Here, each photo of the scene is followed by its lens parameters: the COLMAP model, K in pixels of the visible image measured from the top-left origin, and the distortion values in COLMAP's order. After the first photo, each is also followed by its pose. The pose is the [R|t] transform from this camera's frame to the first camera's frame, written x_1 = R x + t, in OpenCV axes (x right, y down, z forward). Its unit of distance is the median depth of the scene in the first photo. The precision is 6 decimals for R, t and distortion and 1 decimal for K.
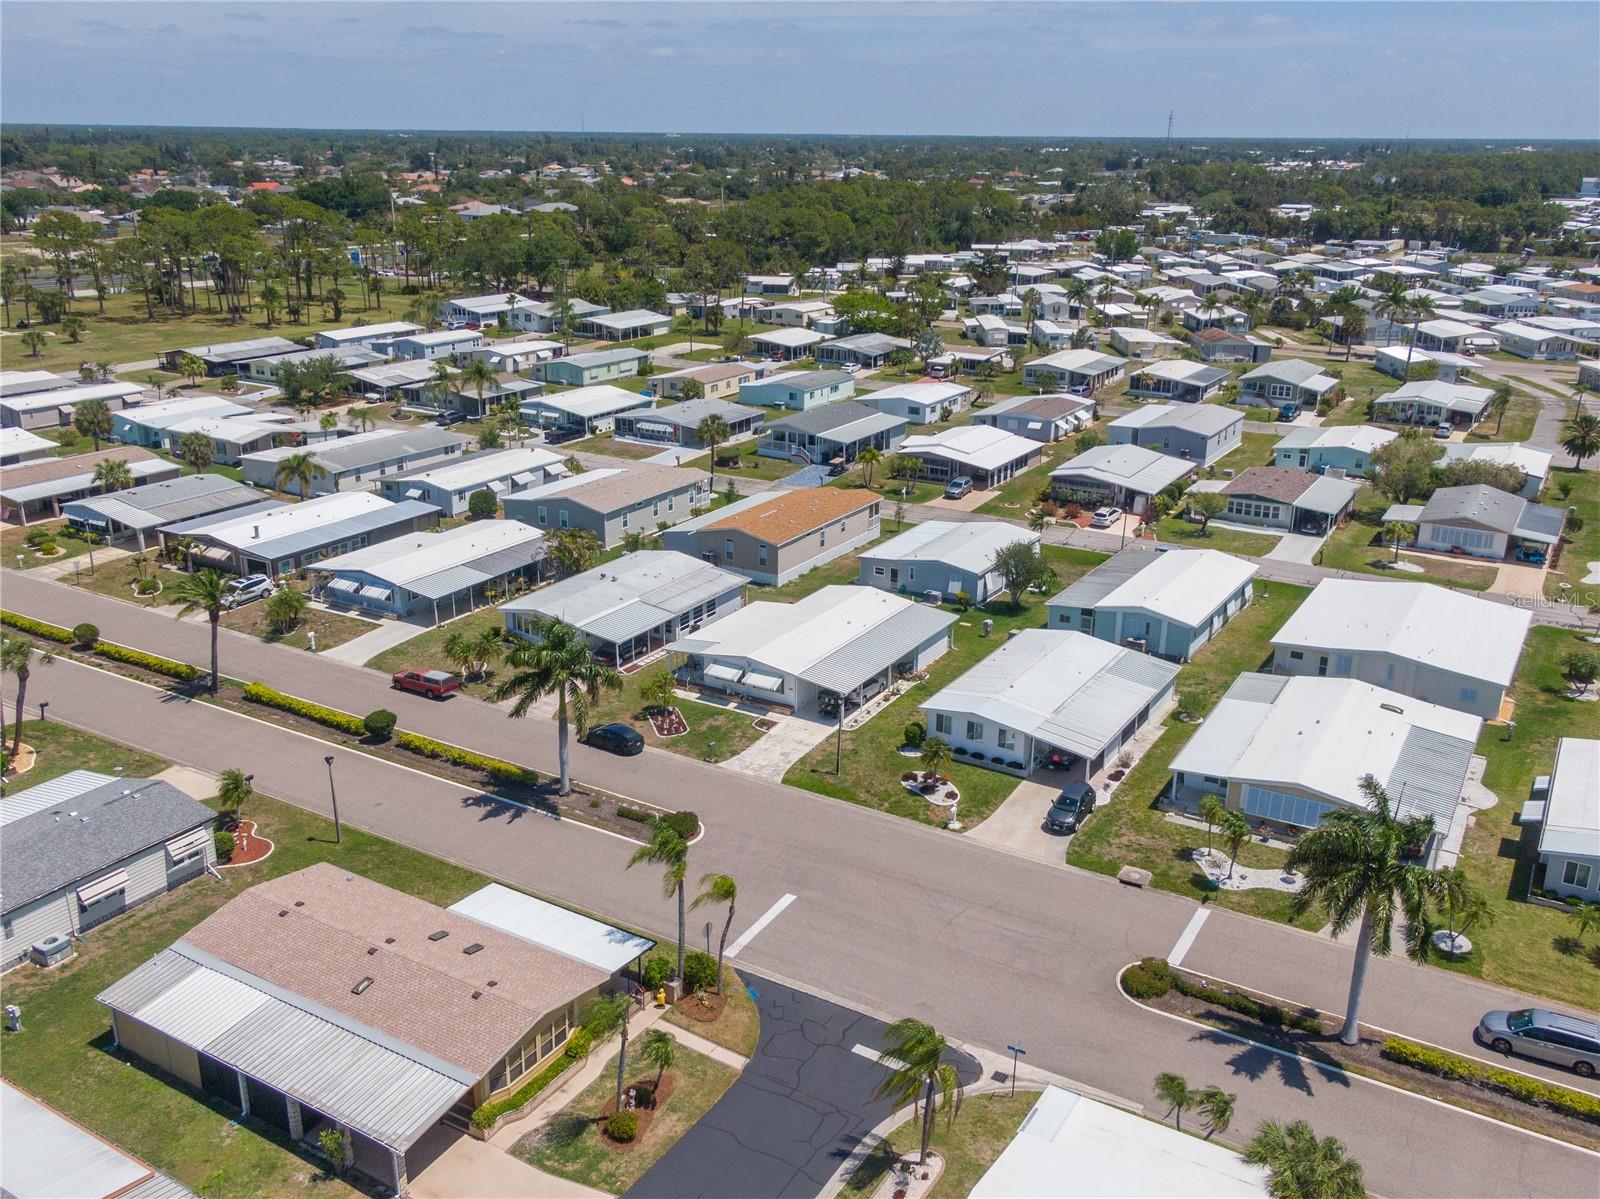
lens RADIAL K [[1369.8, 0, 800.0], [0, 1369.8, 599.5], [0, 0, 1]] dist [0.031019, -0.006692]
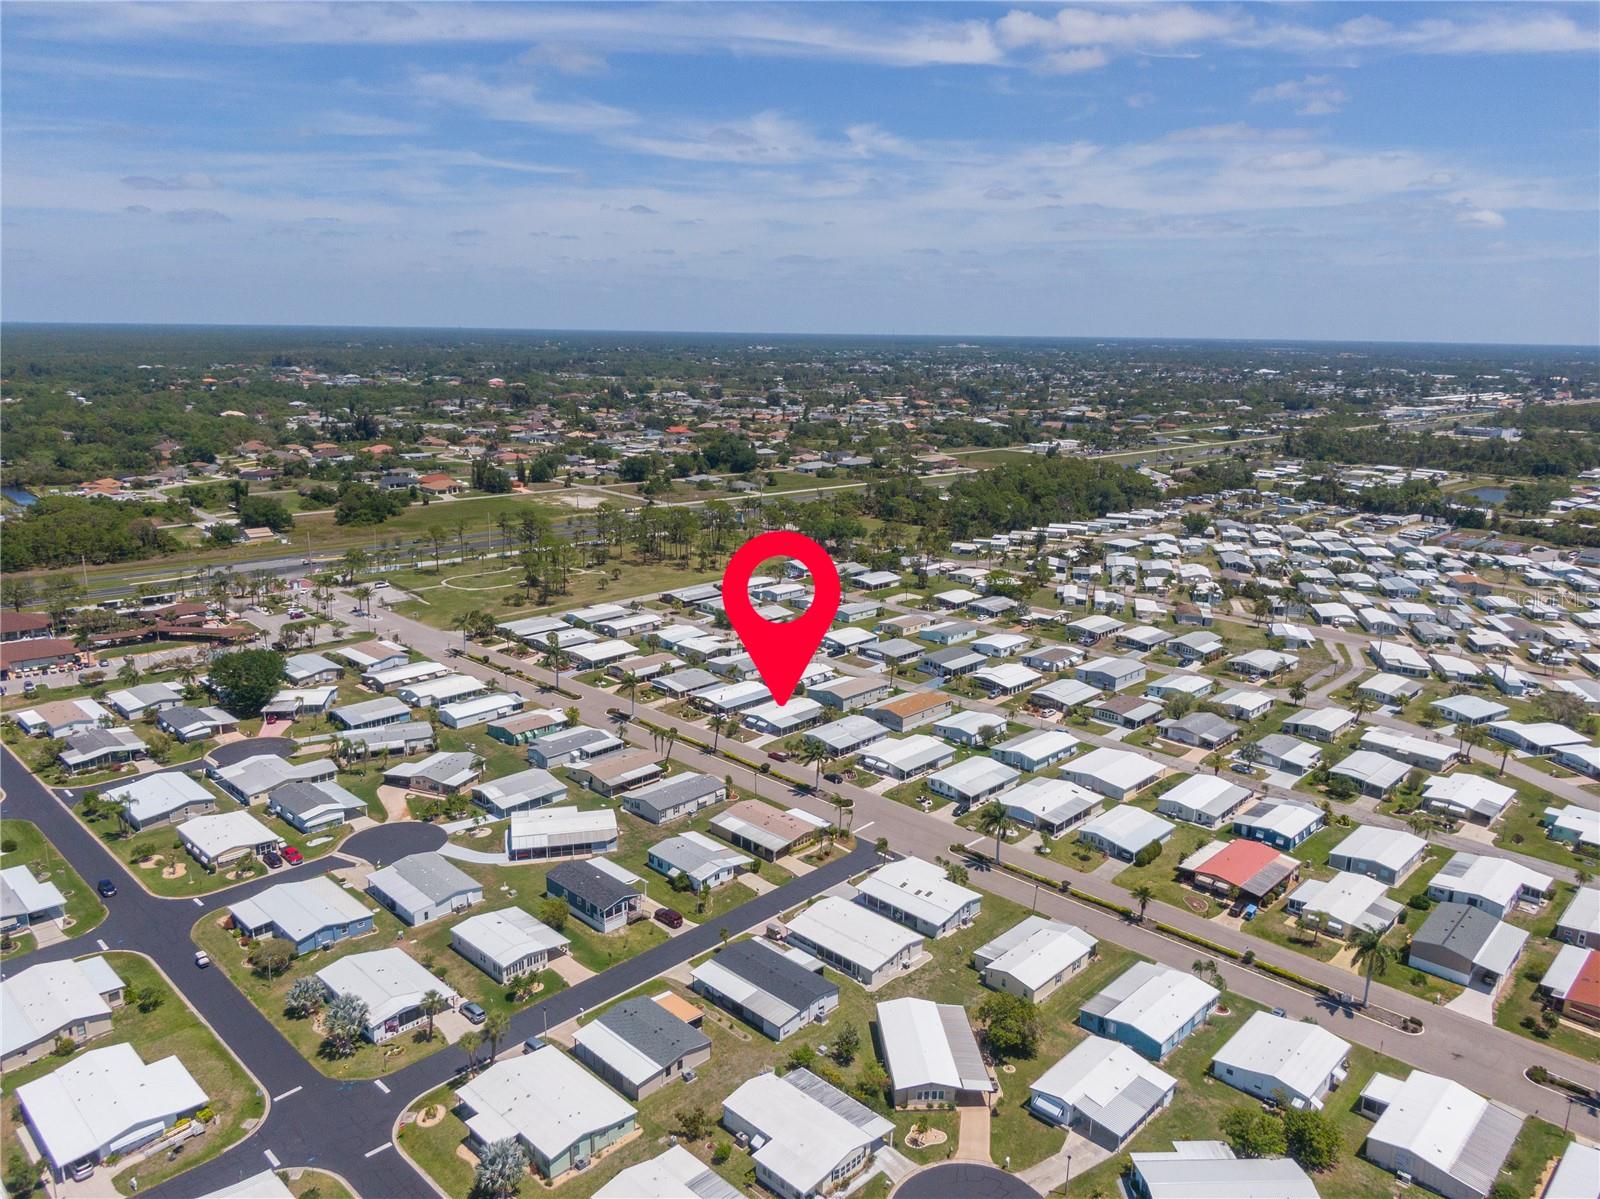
lens RADIAL K [[1141.4, 0, 800.0], [0, 1141.4, 599.5], [0, 0, 1]] dist [0.005944, -0.003385]
pose [[0.973626, 0.059318, -0.220304, 0.279281], [-0.079593, 0.993255, -0.084322, -0.066555], [0.213816, 0.099633, 0.971780, -1.321224]]
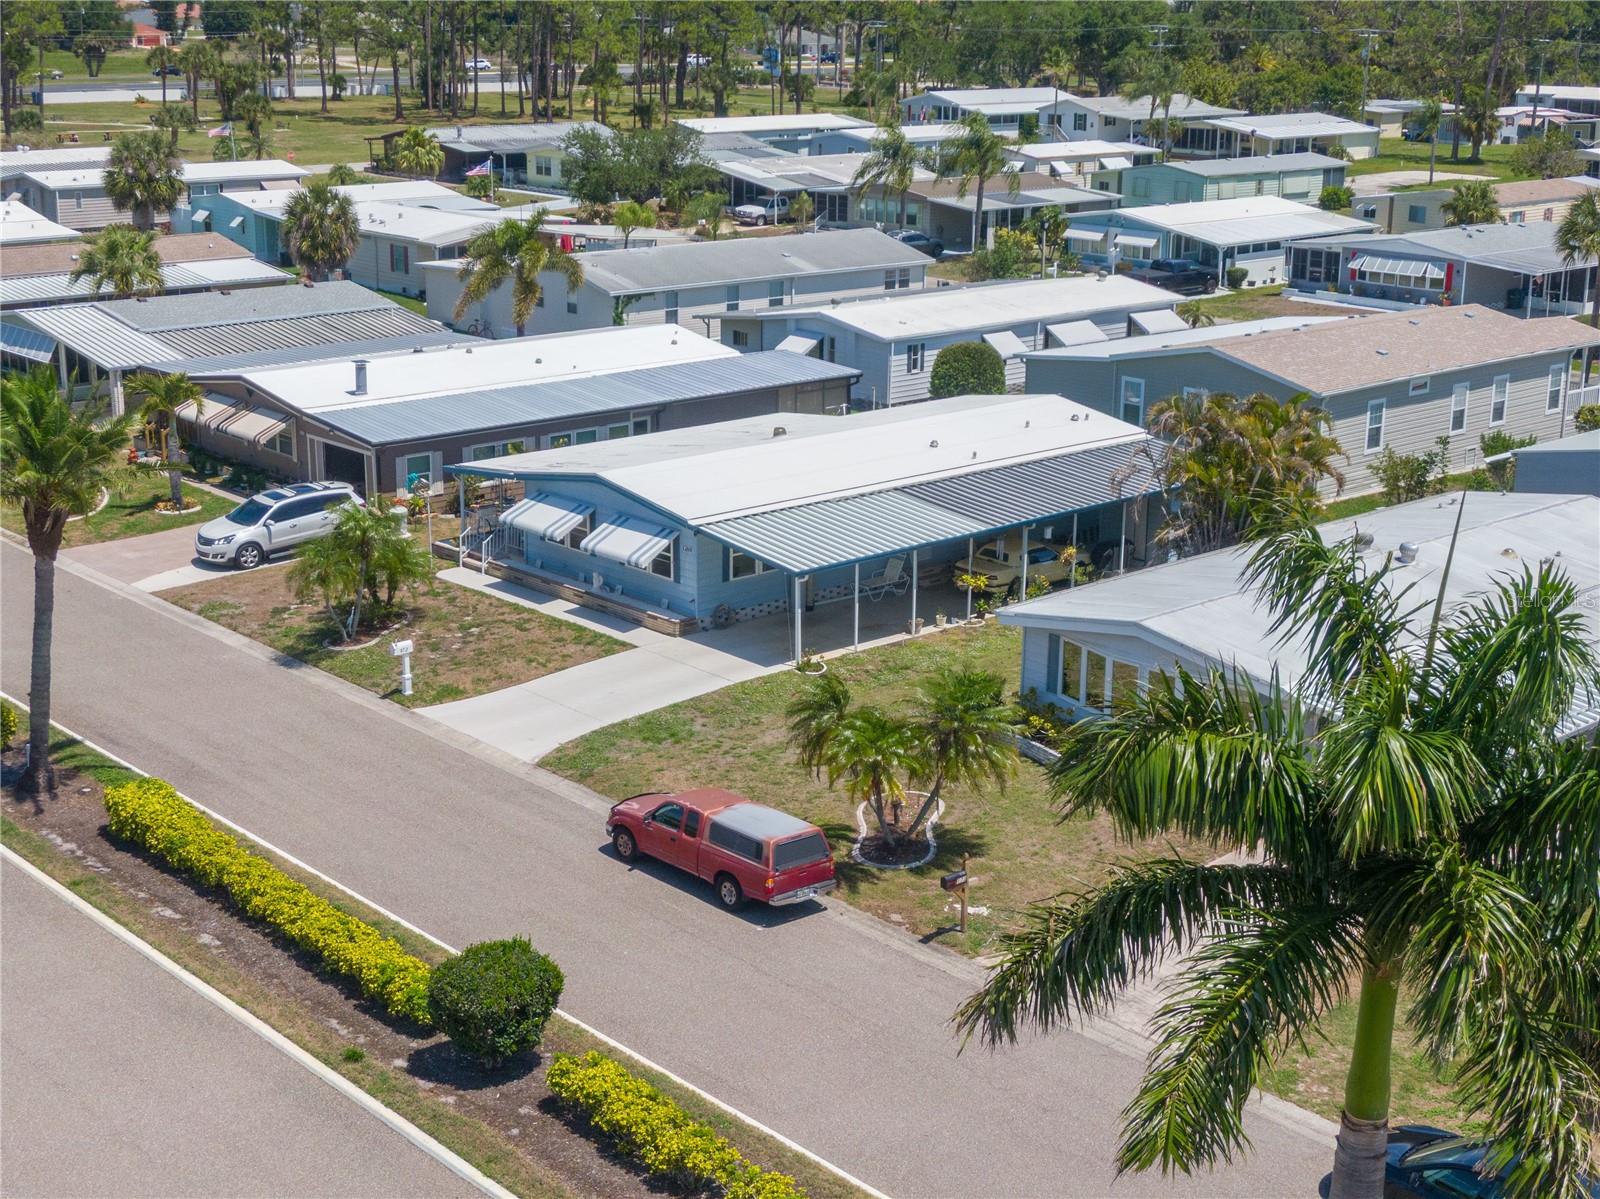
lens RADIAL K [[2256.6, 0, 800.0], [0, 2256.6, 599.5], [0, 0, 1]] dist [0.009408, 0.008603]
pose [[0.954877, 0.078651, -0.286399, -0.112796], [-0.095272, 0.994454, -0.044546, 0.025812], [0.281307, 0.069822, 0.957074, 0.483439]]
